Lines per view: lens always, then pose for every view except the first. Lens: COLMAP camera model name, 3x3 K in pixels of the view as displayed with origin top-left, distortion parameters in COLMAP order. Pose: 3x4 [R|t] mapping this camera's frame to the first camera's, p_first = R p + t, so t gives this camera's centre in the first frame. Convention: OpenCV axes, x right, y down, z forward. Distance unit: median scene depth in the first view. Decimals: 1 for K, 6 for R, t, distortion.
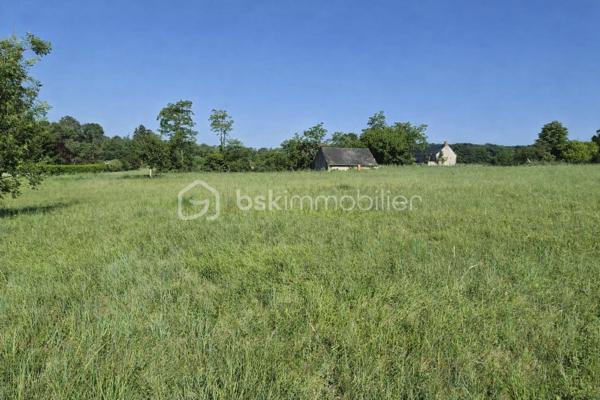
lens RADIAL K [[404.4, 0, 306.1], [0, 404.4, 205.3], [0, 0, 1]] dist [0.075332, -0.040684]
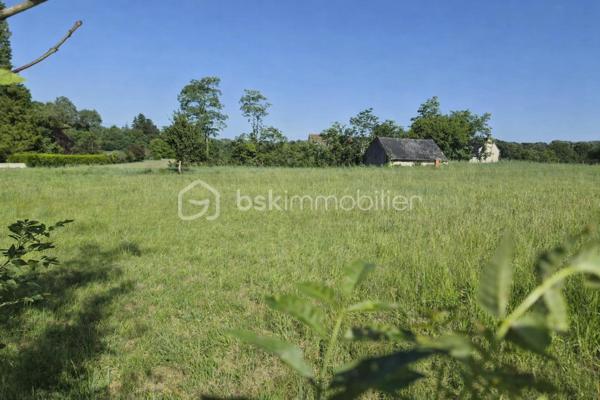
lens RADIAL K [[404.4, 0, 301.1], [0, 404.4, 212.5], [0, 0, 1]] dist [0.075332, -0.040684]
pose [[0.999878, 0.015276, 0.003184, -0.103615], [-0.015366, 0.999422, 0.030322, -0.013354], [-0.002719, -0.030367, 0.999535, 0.160896]]
